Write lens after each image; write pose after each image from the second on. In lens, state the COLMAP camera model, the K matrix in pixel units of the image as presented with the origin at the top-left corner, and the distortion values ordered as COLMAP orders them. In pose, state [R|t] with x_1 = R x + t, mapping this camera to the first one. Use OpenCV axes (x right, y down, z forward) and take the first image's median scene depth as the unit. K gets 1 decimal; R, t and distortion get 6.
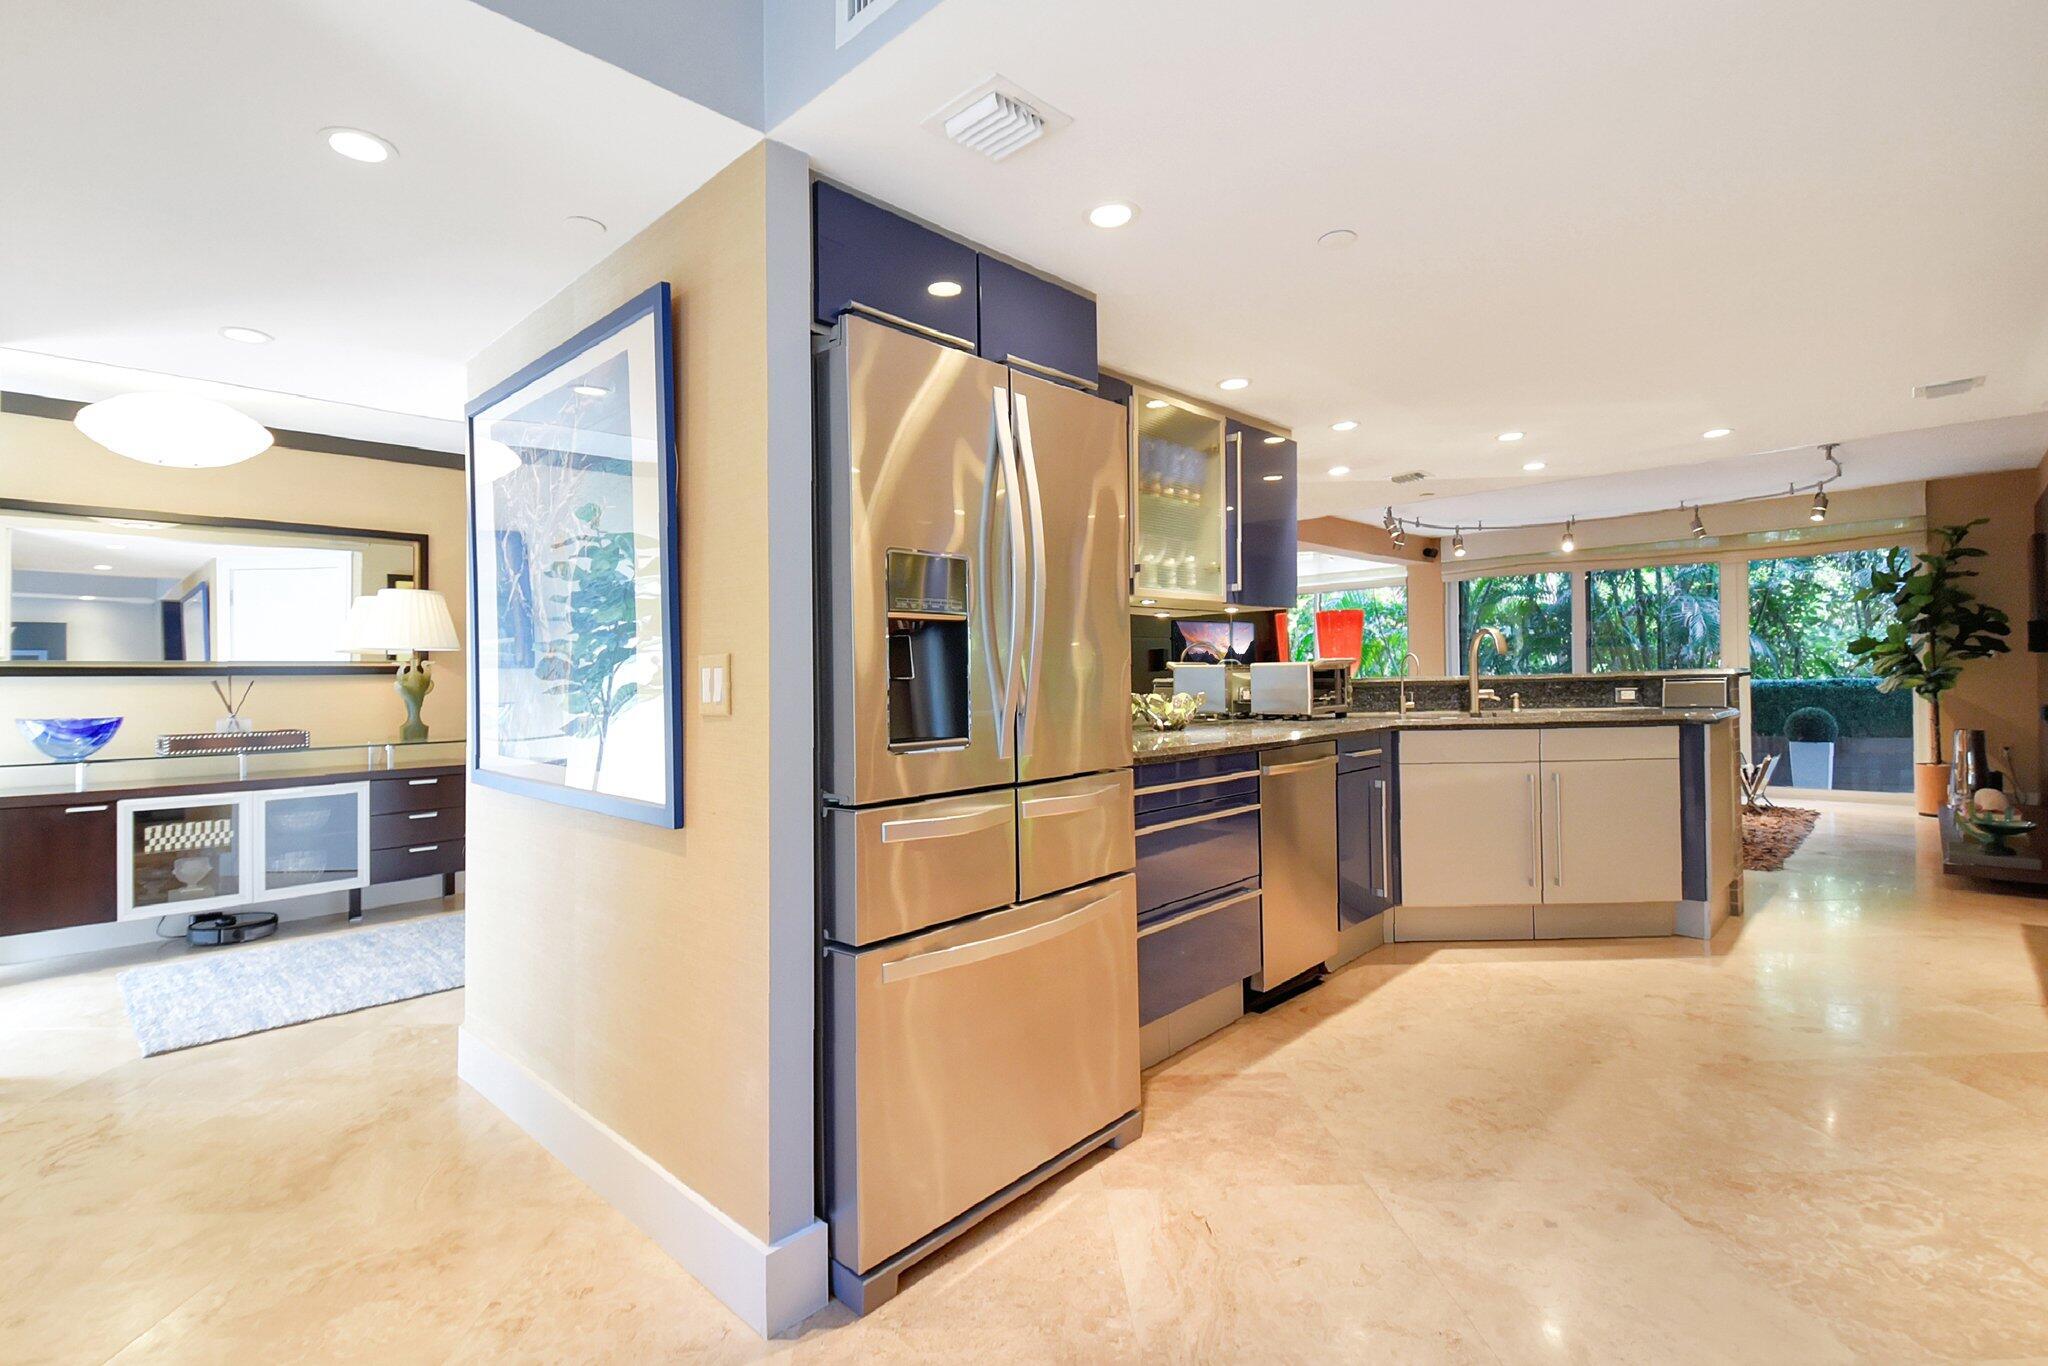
lens RADIAL K [[977.7, 0, 1025.9], [0, 977.7, 644.9], [0, 0, 1]] dist [-0.000031, -0.013310]
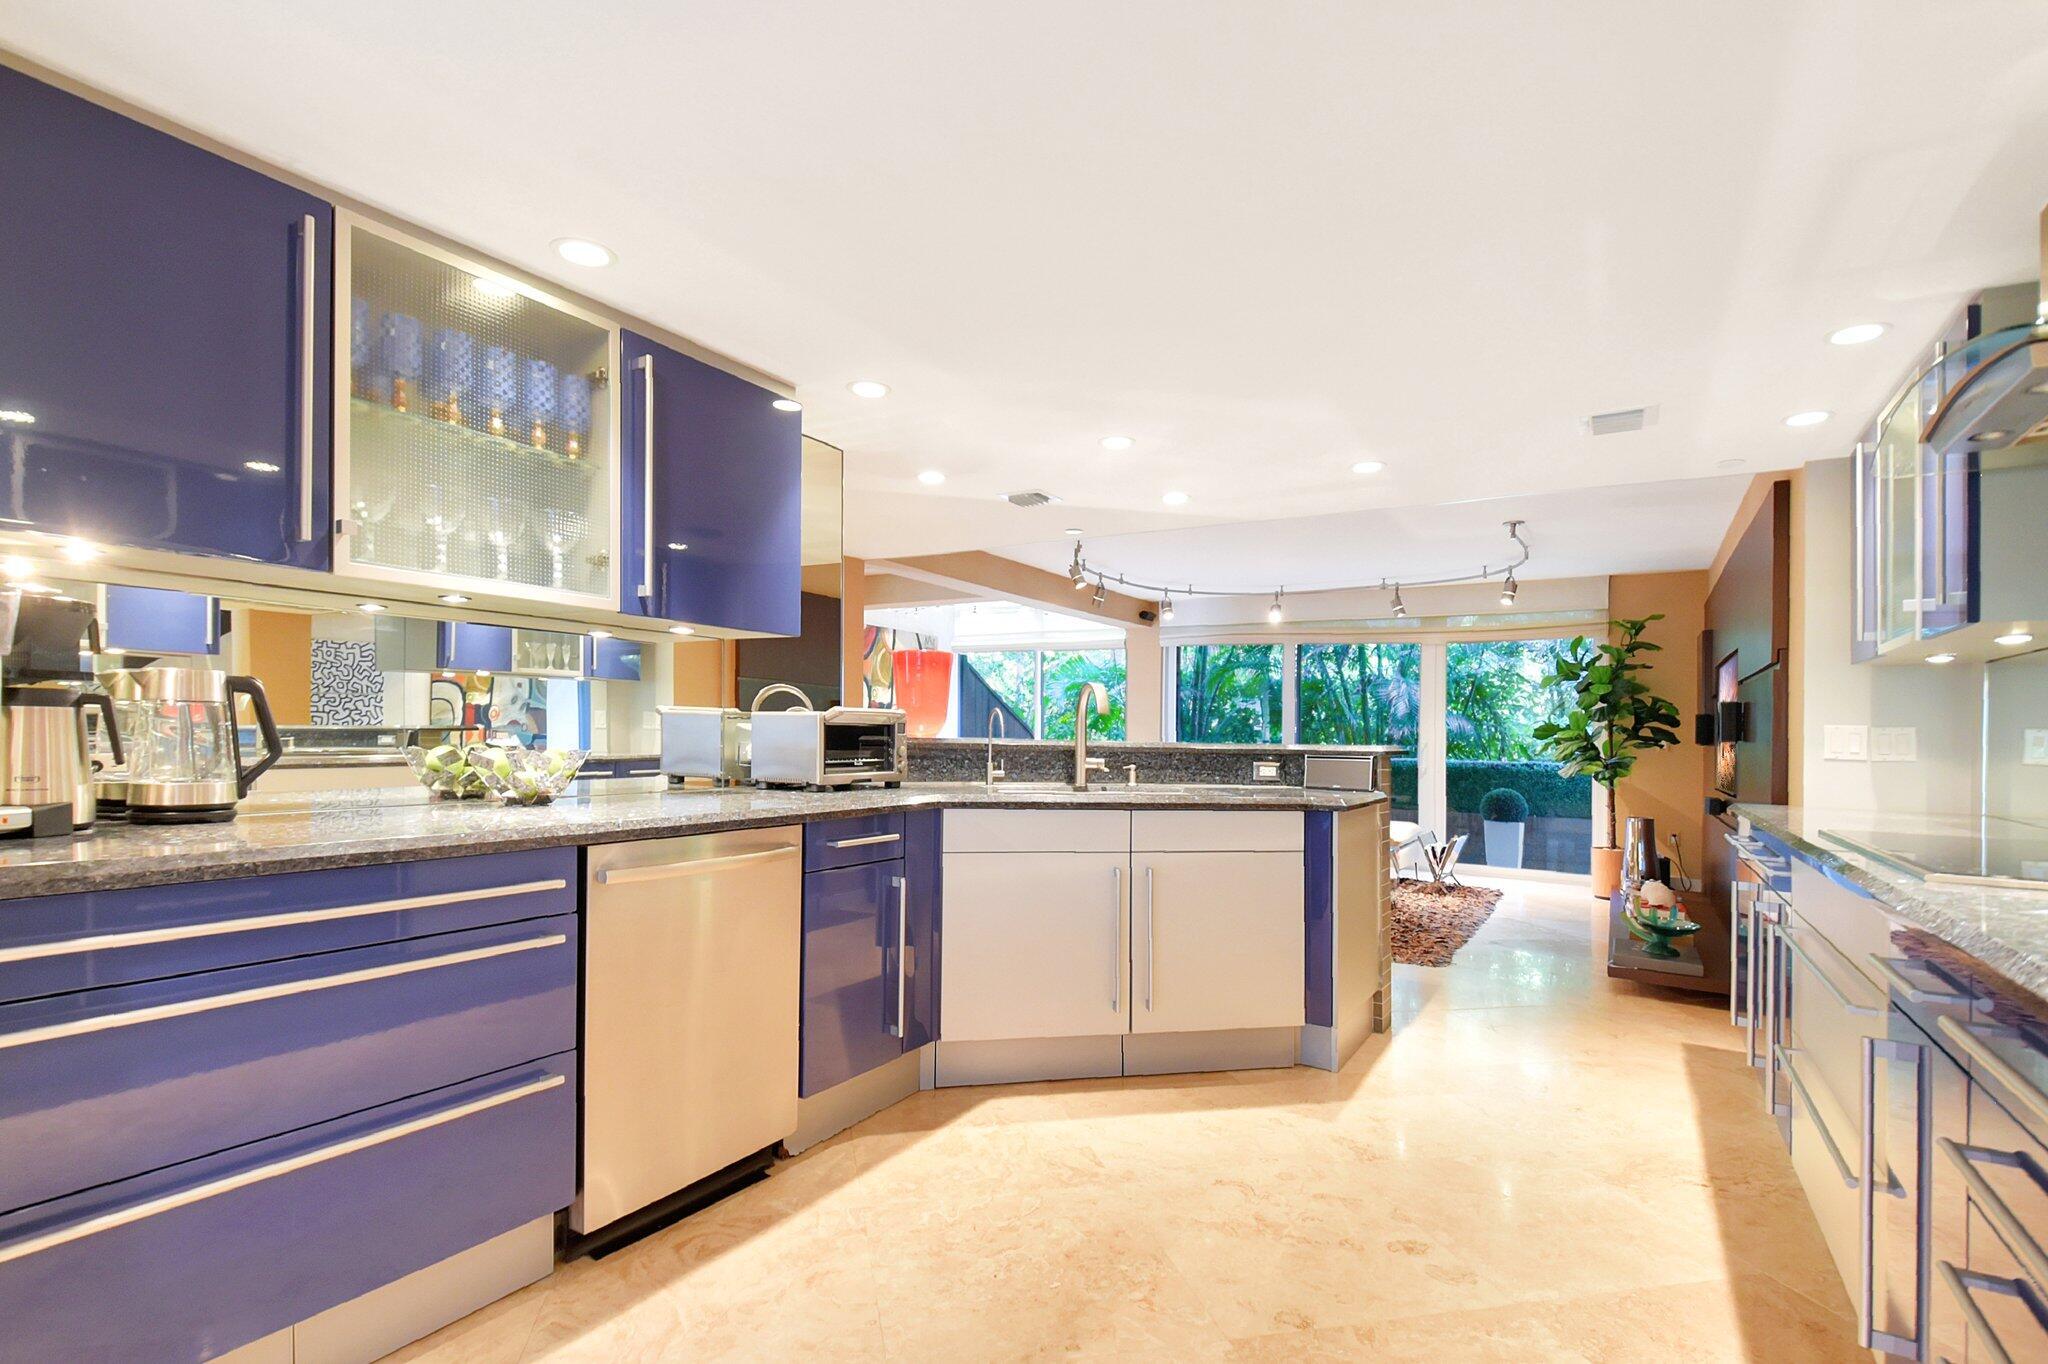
lens RADIAL K [[876.1, 0, 1024.0], [0, 876.1, 682.0], [0, 0, 1]] dist [0.012997, -0.000099]
pose [[0.986879, 0.053172, 0.152456, 0.244896], [-0.049220, 0.998350, -0.029588, 0.005361], [-0.153777, 0.021696, 0.987867, 0.233962]]
